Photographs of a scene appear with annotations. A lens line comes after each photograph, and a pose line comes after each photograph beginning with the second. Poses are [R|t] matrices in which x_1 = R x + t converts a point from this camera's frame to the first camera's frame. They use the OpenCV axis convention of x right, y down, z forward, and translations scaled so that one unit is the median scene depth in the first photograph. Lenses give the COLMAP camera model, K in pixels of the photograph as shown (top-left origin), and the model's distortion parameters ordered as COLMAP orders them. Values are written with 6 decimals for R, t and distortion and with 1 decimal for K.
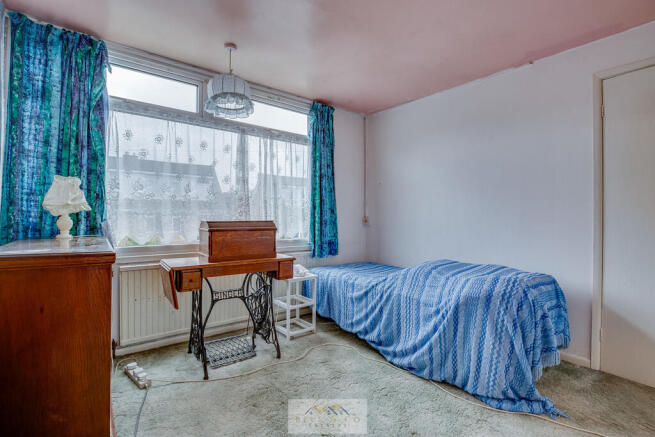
lens RADIAL K [[310.5, 0, 315.4], [0, 310.5, 225.2], [0, 0, 1]] dist [-0.003463, -0.000295]
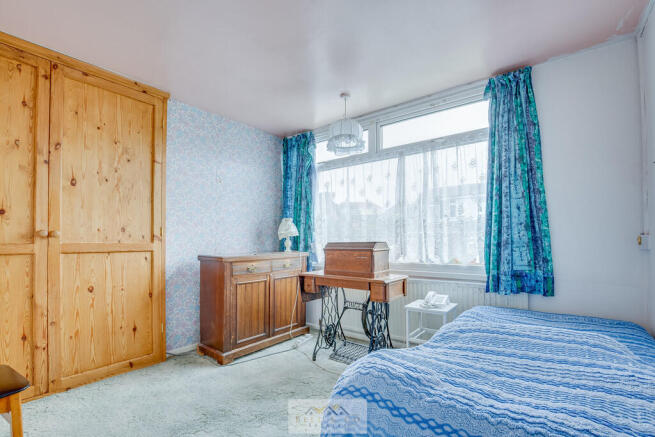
lens RADIAL K [[312.6, 0, 336.3], [0, 312.6, 244.4], [0, 0, 1]] dist [-0.024852, 0.000573]
pose [[0.241992, 0.006156, -0.970259, 0.669140], [-0.013779, 0.999901, 0.002907, -0.006269], [0.970180, 0.012666, 0.242053, 0.523632]]
